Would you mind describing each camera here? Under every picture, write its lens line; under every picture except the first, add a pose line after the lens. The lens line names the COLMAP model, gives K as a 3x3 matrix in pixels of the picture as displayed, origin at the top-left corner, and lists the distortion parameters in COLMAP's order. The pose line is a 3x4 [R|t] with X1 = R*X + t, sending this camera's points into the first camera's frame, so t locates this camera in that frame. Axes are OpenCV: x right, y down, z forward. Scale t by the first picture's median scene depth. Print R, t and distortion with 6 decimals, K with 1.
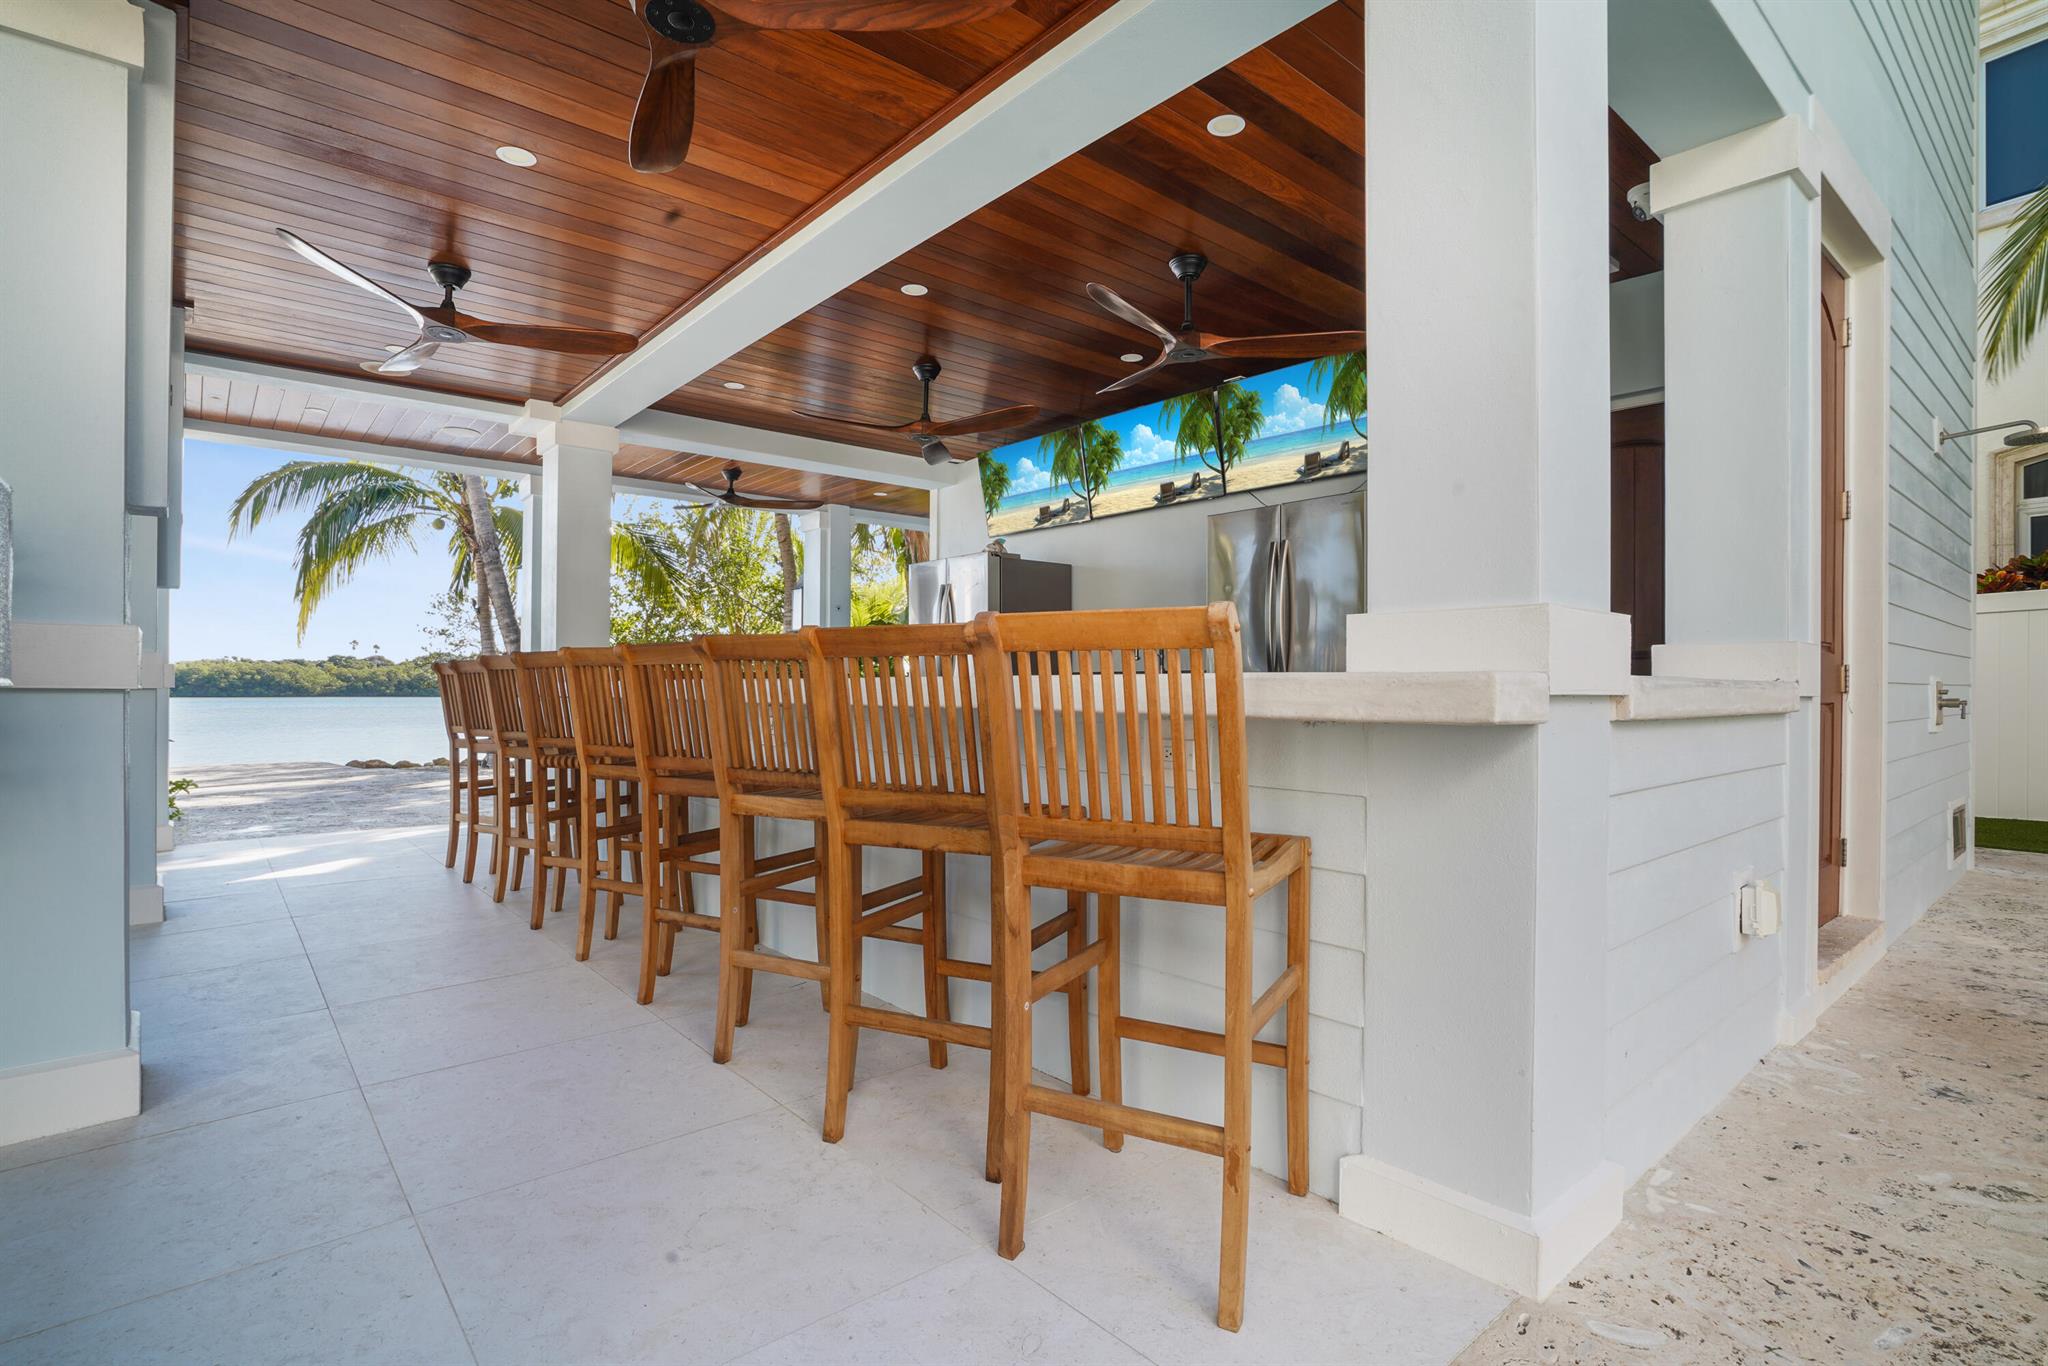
lens RADIAL K [[976.4, 0, 1024.0], [0, 976.4, 683.0], [0, 0, 1]] dist [-0.000810, -0.000294]
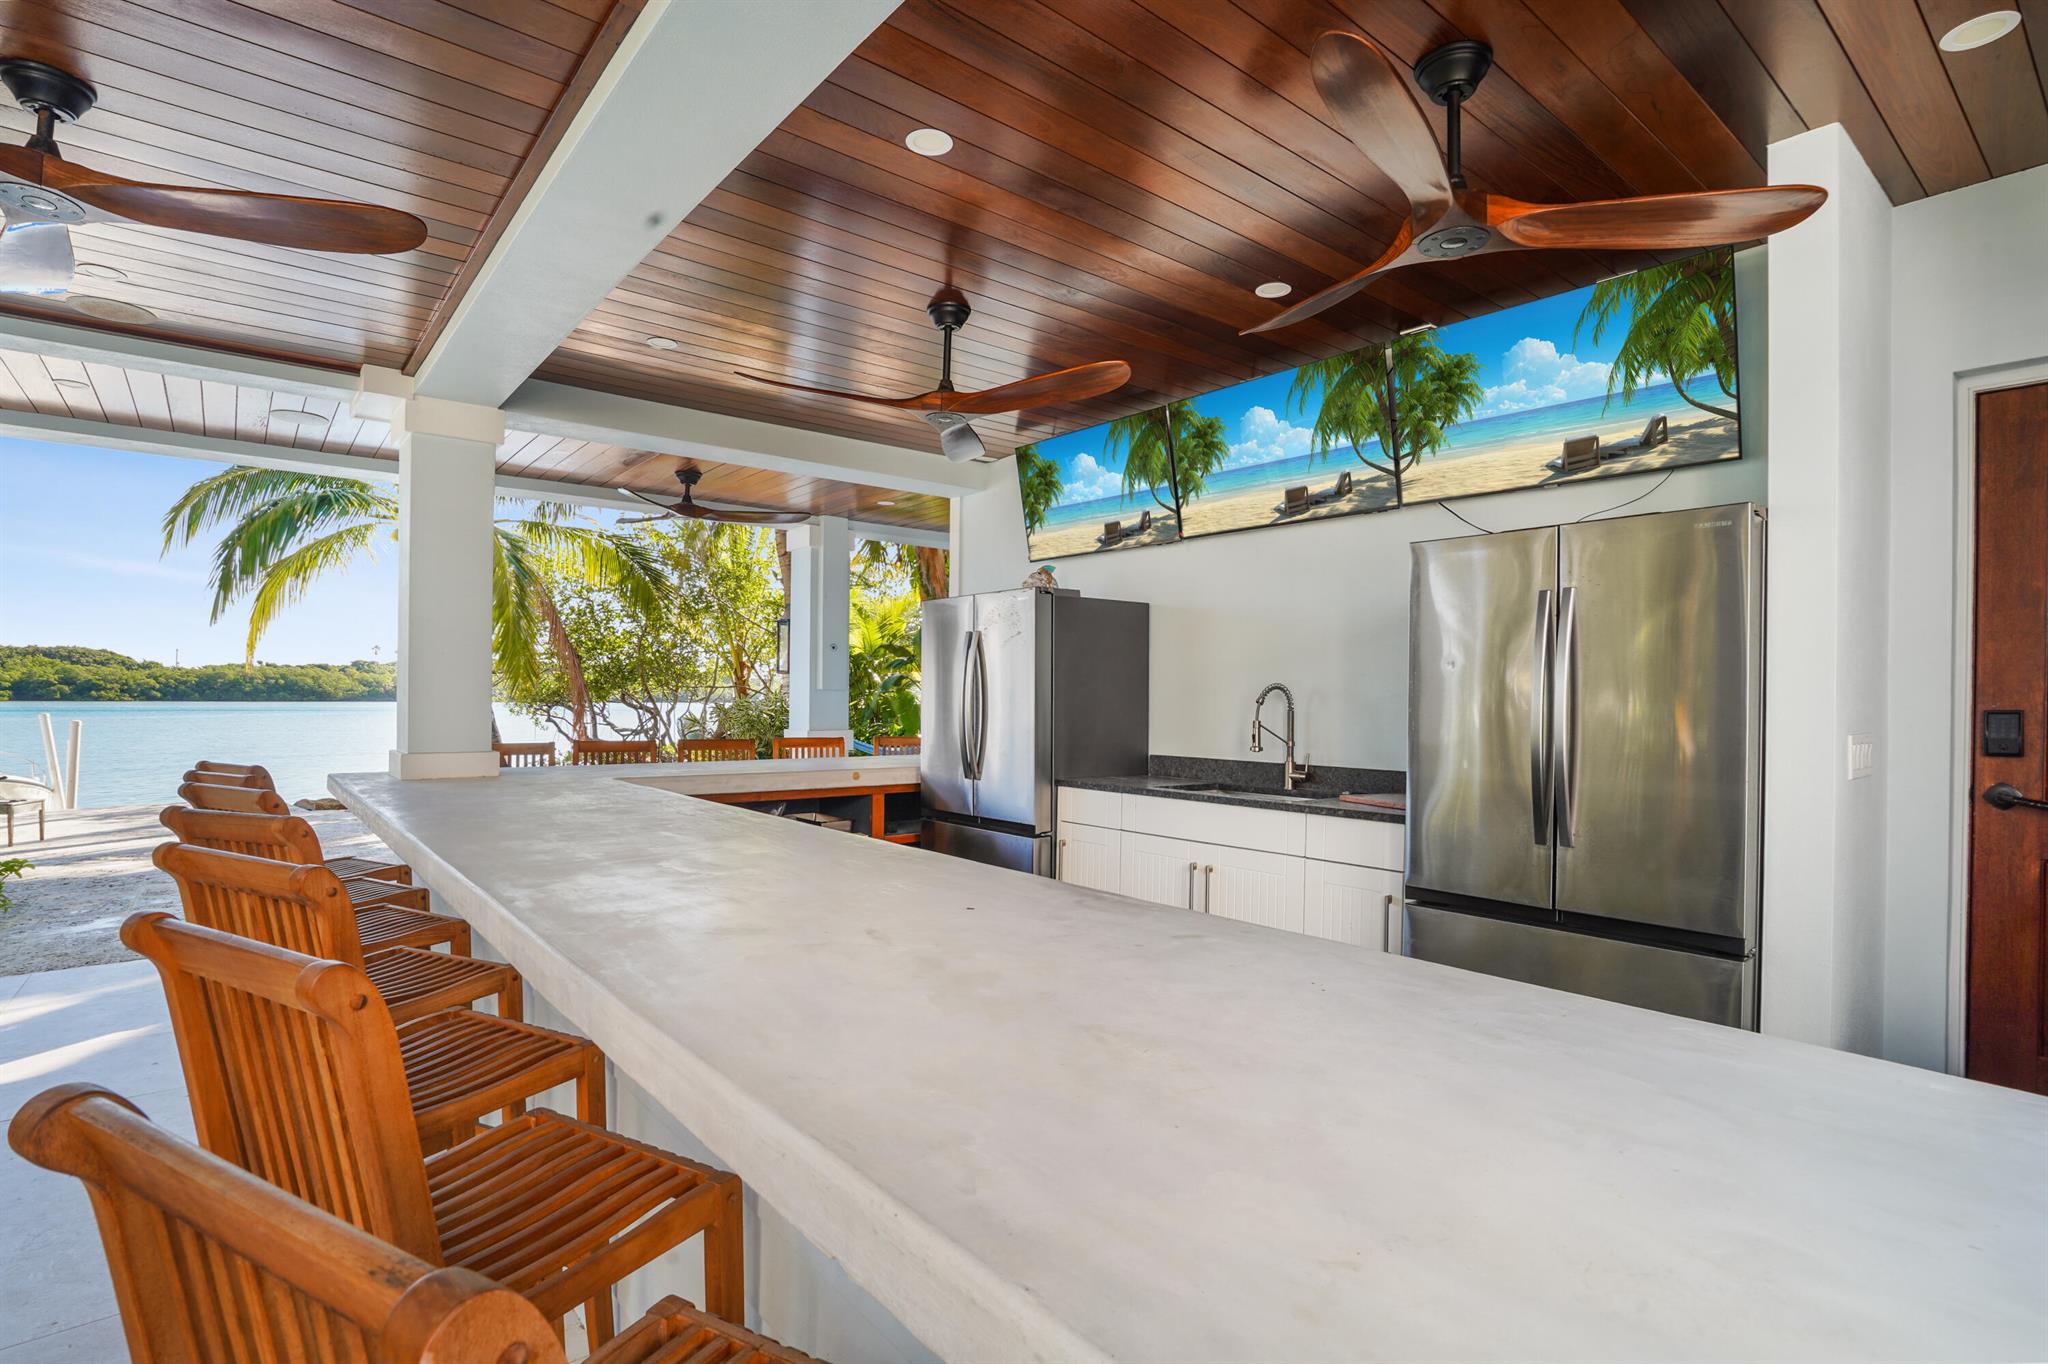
lens RADIAL K [[977.3, 0, 1024.0], [0, 977.3, 682.0], [0, 0, 1]] dist [-0.000857, 0.000405]
pose [[0.999870, 0.003670, -0.015730, -0.030534], [-0.003801, 0.999958, -0.008300, -0.056509], [0.015699, 0.008358, 0.999842, 0.282063]]
